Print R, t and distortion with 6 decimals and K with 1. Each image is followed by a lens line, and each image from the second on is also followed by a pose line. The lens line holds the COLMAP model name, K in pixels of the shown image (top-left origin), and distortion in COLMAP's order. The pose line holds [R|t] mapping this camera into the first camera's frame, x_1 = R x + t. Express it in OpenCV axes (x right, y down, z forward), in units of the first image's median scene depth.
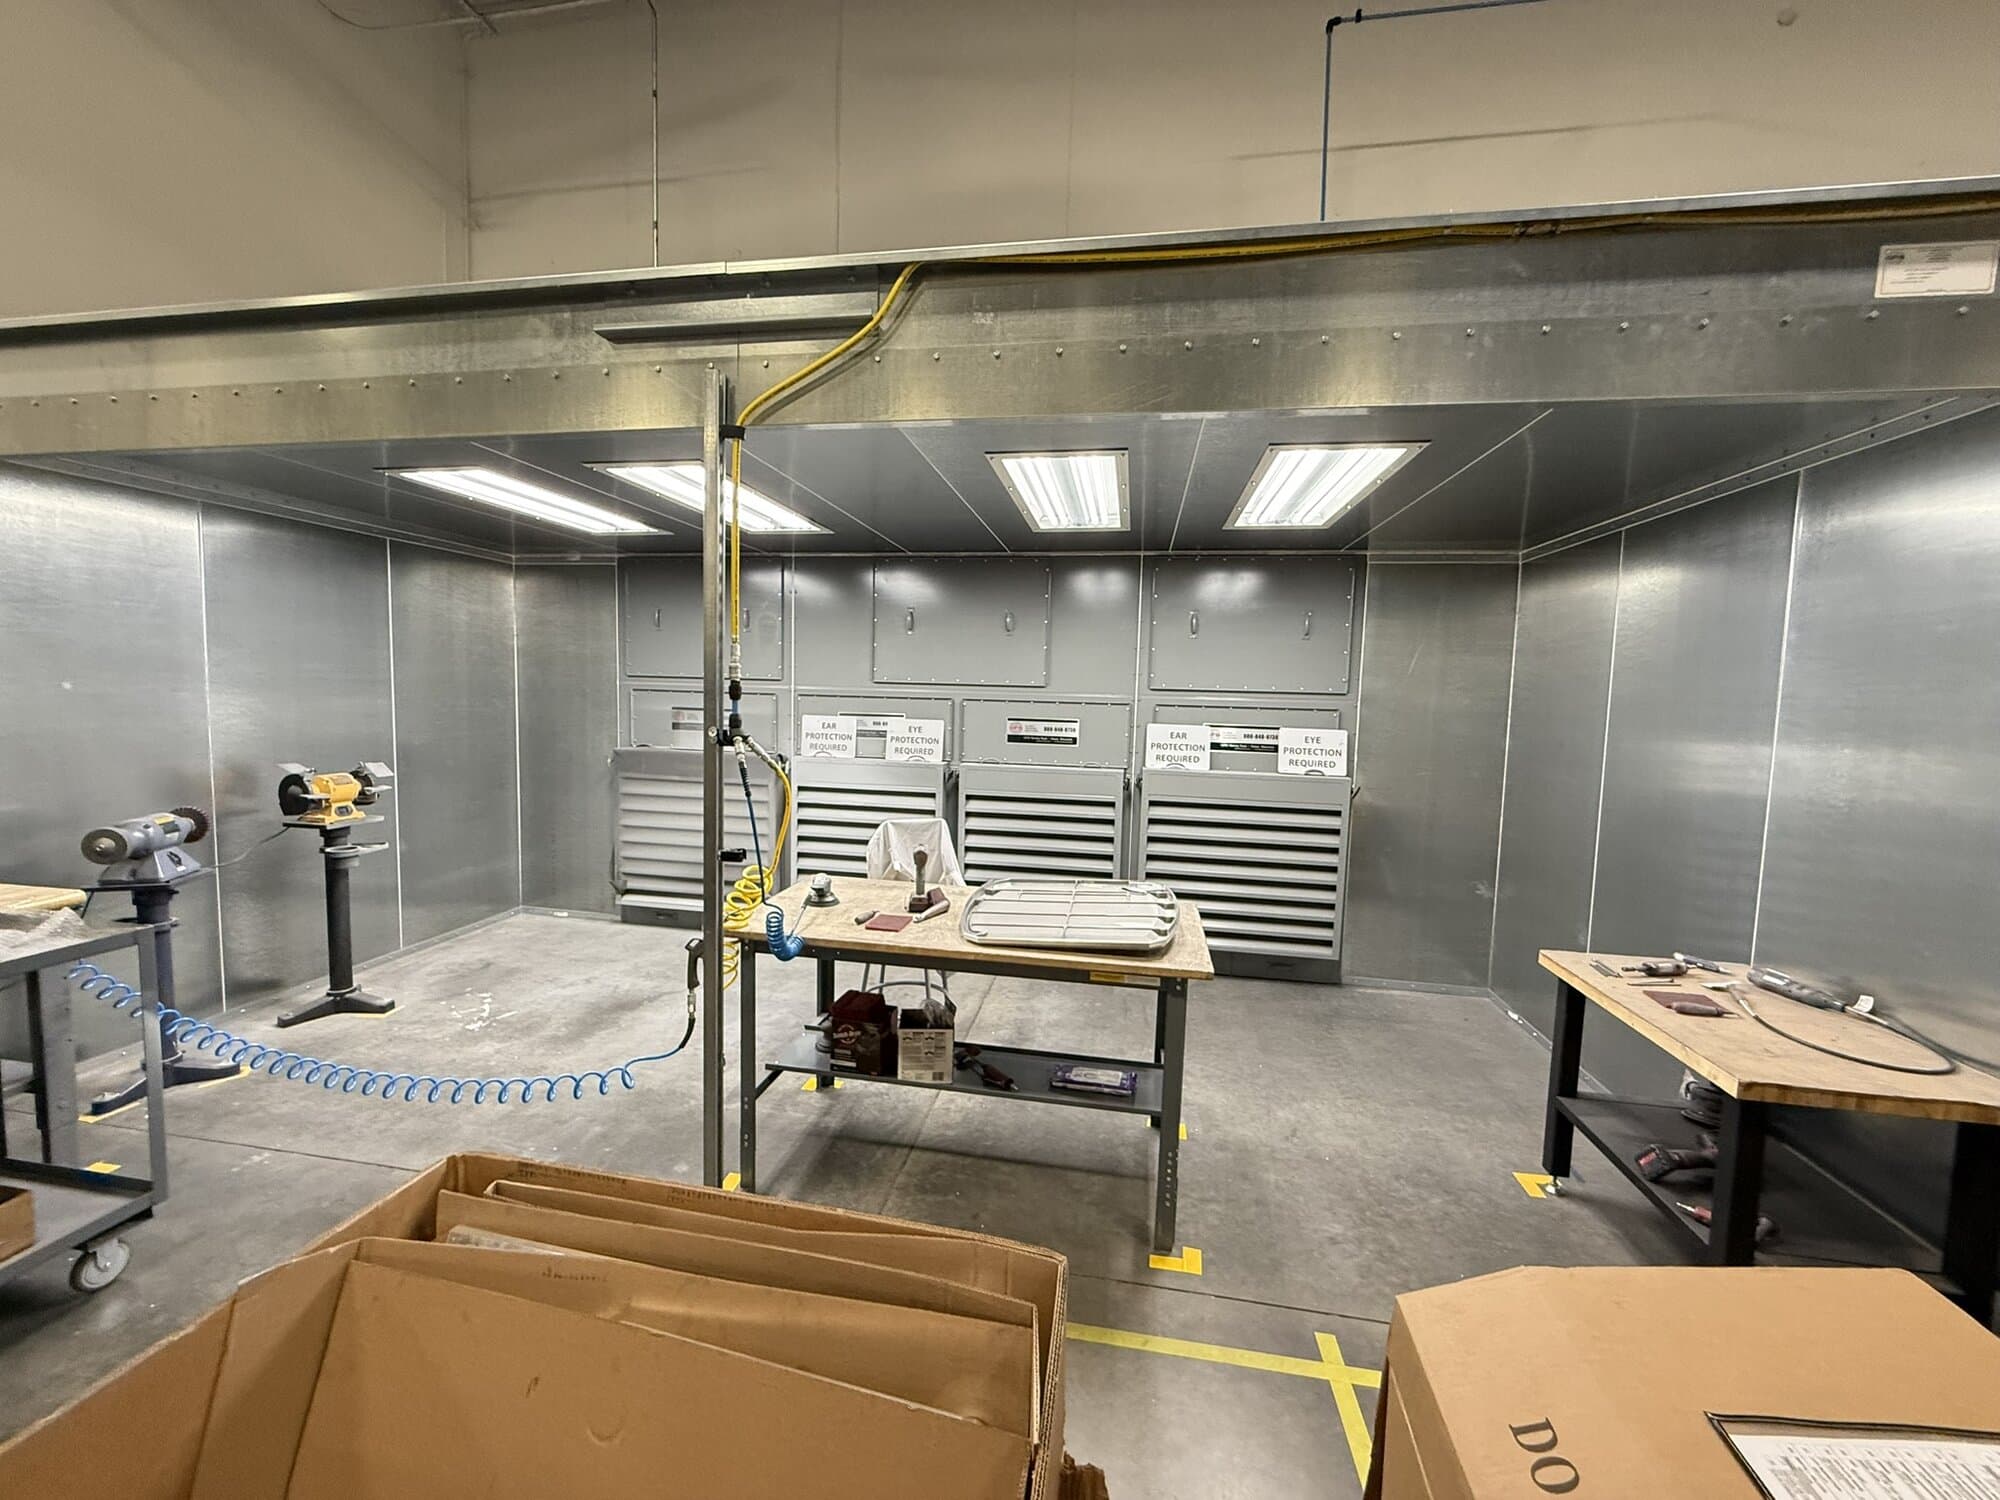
lens RADIAL K [[802.1, 0, 994.6], [0, 802.1, 749.4], [0, 0, 1]] dist [-0.000165, -0.000323]
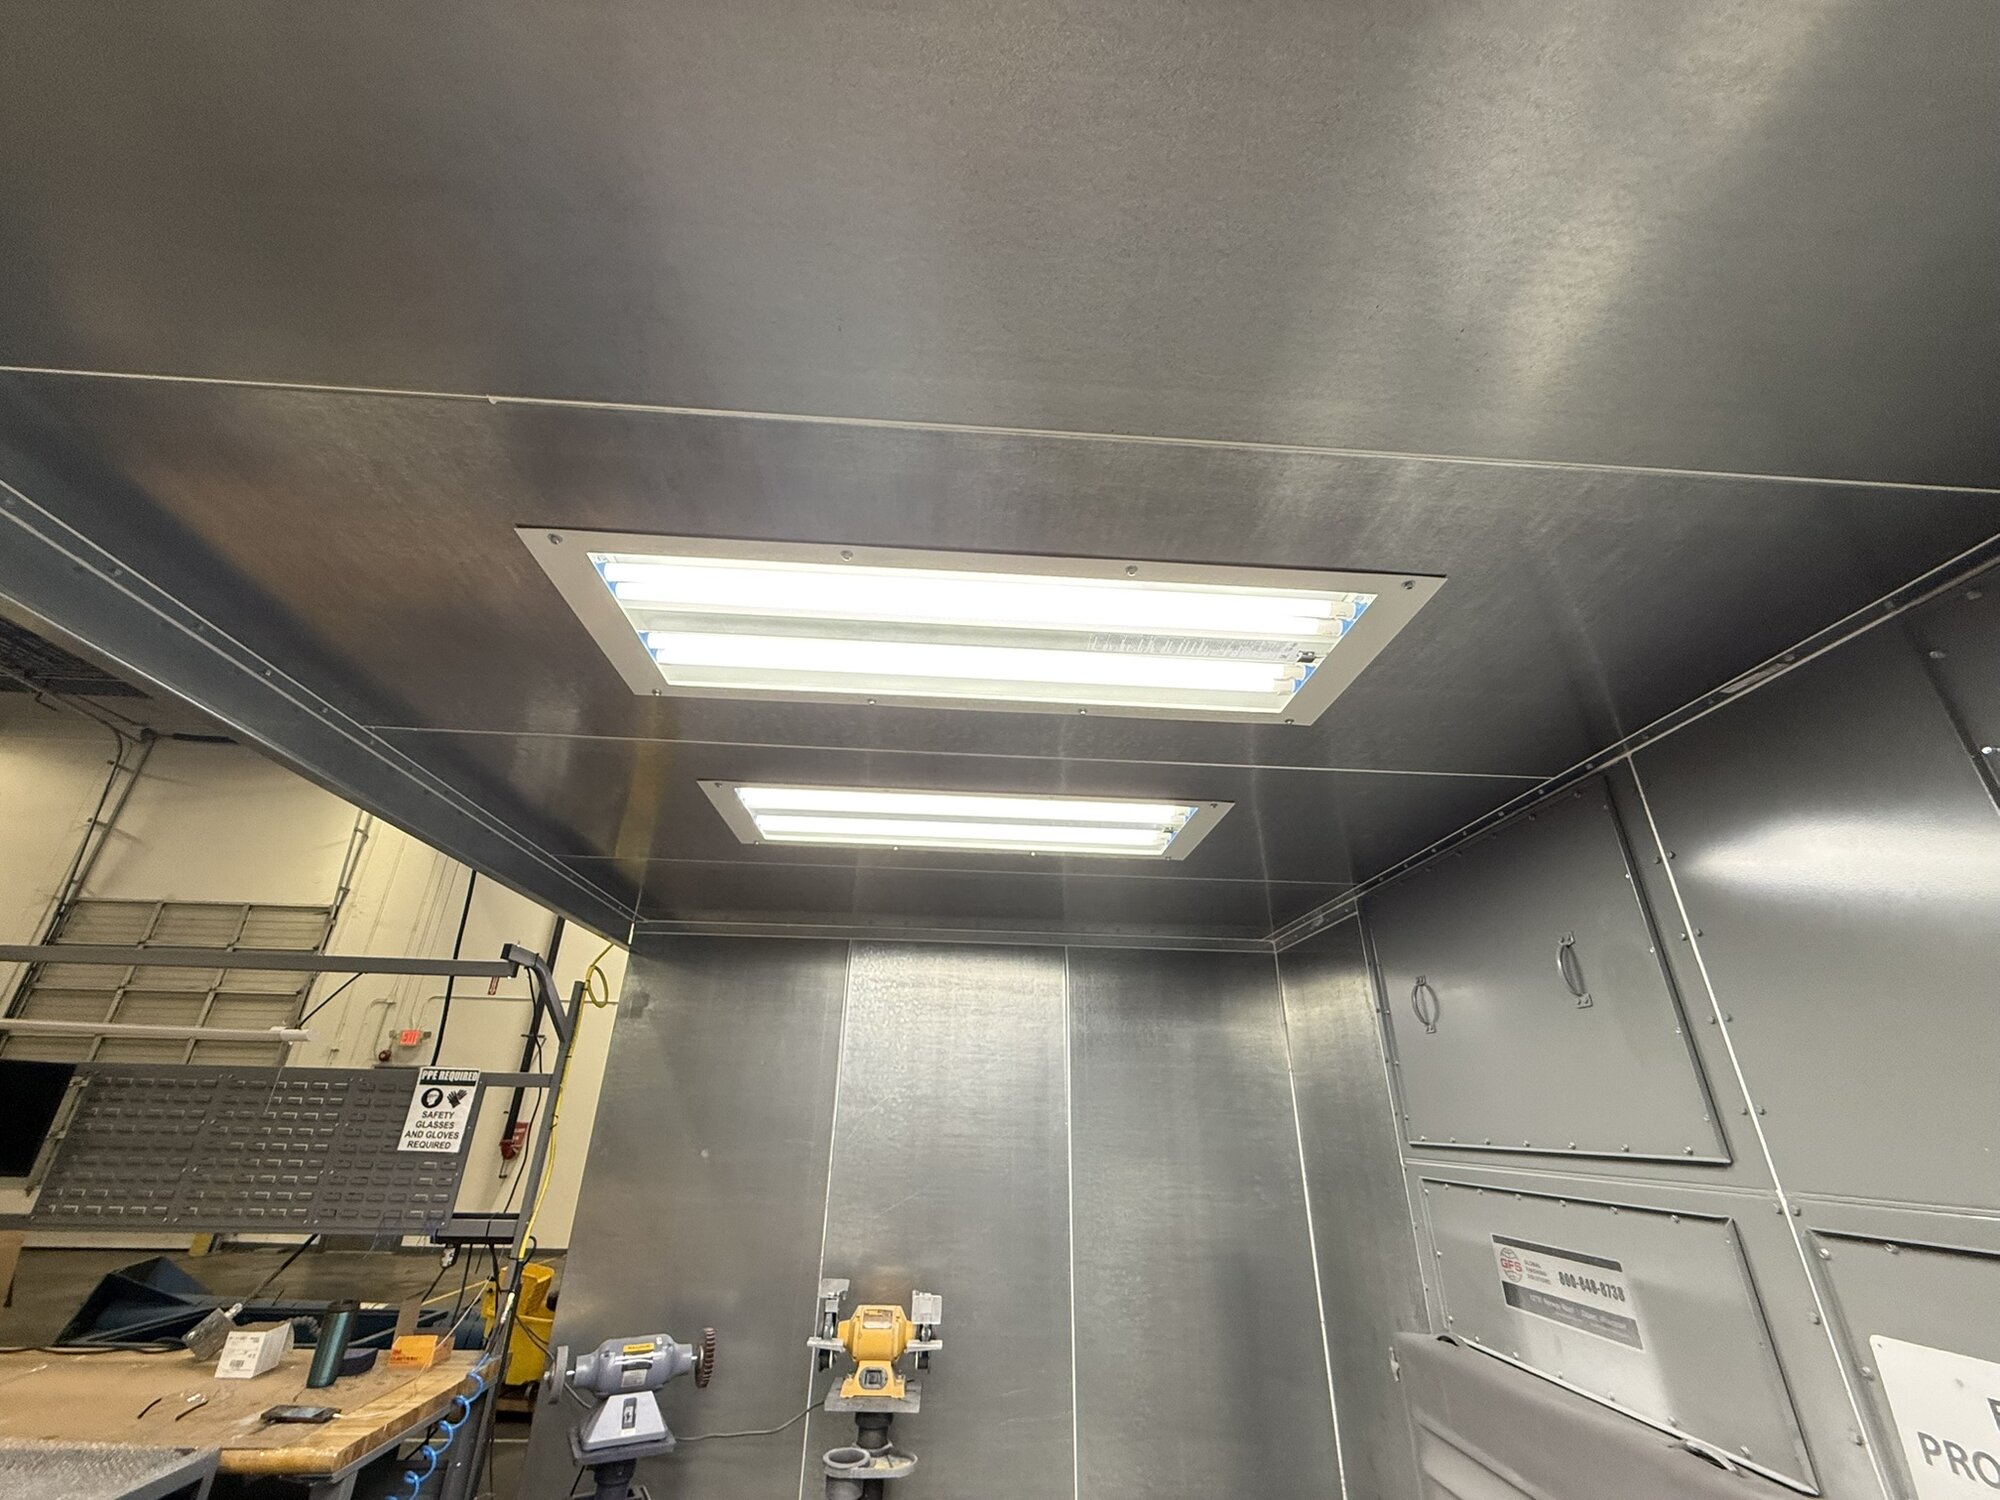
lens RADIAL K [[802.1, 0, 994.3], [0, 802.1, 754.5], [0, 0, 1]] dist [-0.000165, -0.000323]
pose [[0.231539, -0.421243, -0.876895, -0.019608], [-0.090859, 0.888086, -0.450609, -0.070404], [0.968573, 0.184007, 0.167352, 0.741329]]
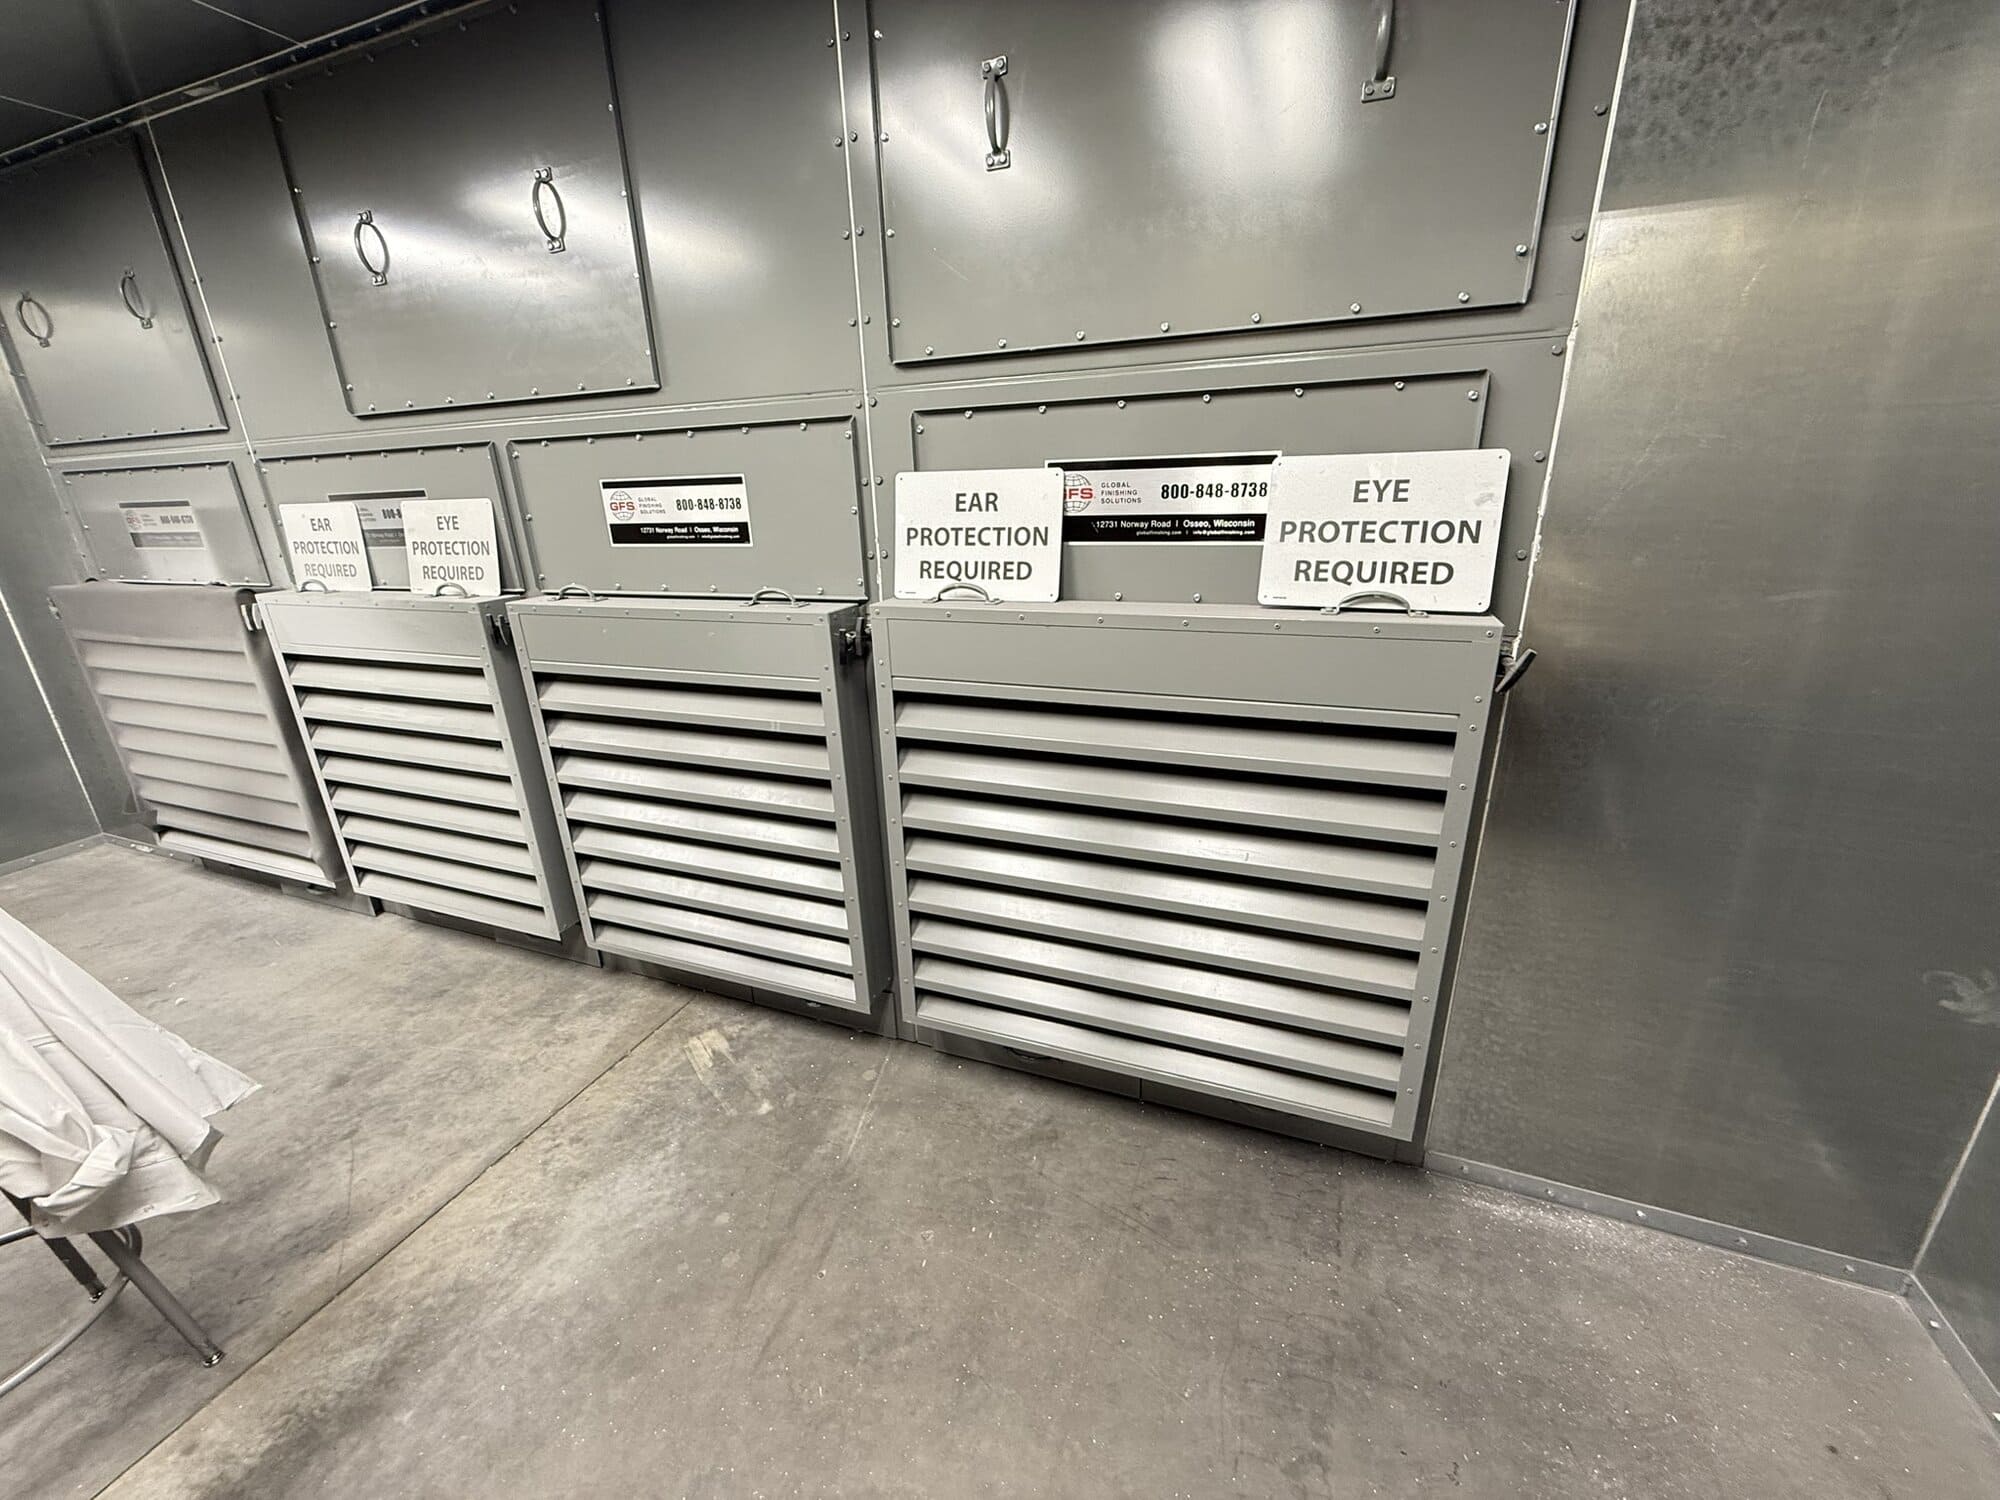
lens RADIAL K [[802.1, 0, 993.6], [0, 802.1, 750.9], [0, 0, 1]] dist [-0.000165, -0.000323]
pose [[0.977858, 0.007314, -0.209141, 0.311736], [0.045320, 0.968271, 0.245758, 0.002154], [0.204303, -0.249795, 0.946500, 0.649870]]
